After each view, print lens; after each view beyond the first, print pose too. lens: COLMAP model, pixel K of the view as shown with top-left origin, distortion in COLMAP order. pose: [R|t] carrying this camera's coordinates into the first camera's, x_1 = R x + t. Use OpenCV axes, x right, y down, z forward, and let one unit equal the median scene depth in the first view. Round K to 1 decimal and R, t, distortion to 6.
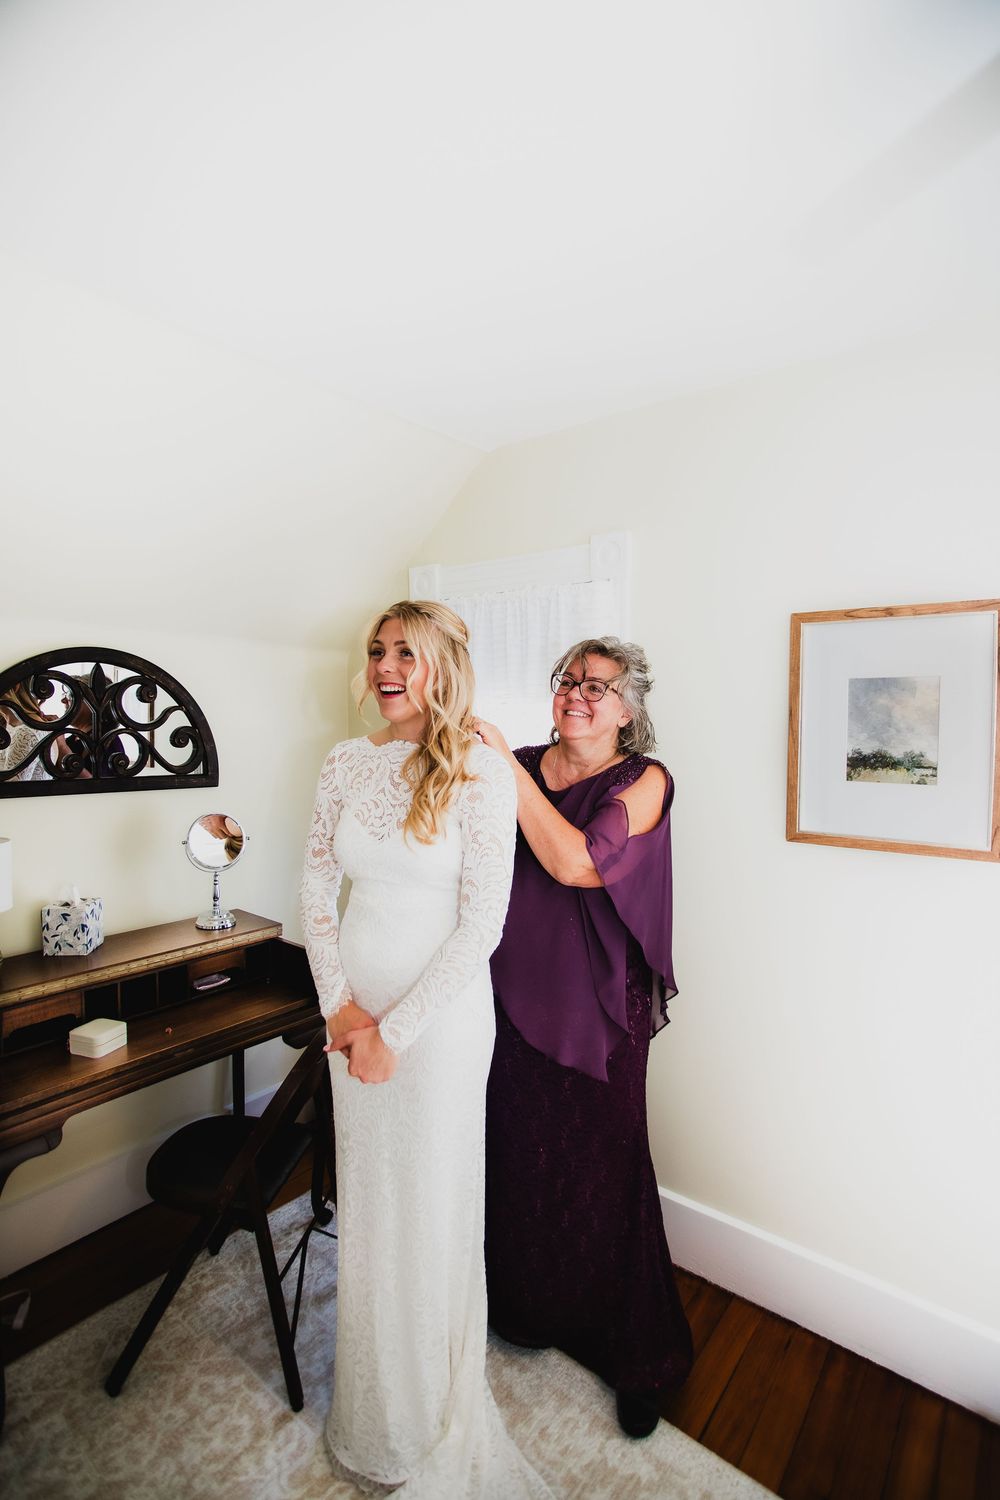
lens RADIAL K [[775.4, 0, 500.0], [0, 775.4, 750.0], [0, 0, 1]] dist [-0.064229, 0.031776]
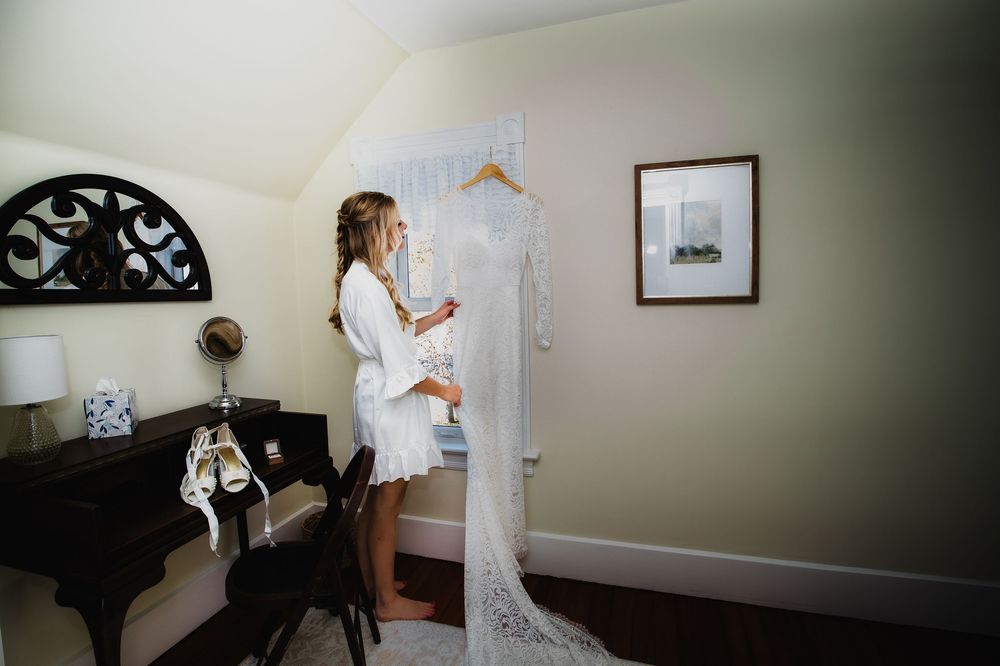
lens RADIAL K [[517.0, 0, 500.0], [0, 517.0, 333.0], [0, 0, 1]] dist [-0.064229, 0.031776]
pose [[0.930306, -0.065548, 0.360880, -0.305823], [0.052593, 0.997574, 0.045616, 0.115861], [-0.362994, -0.023457, 0.931496, 0.075707]]
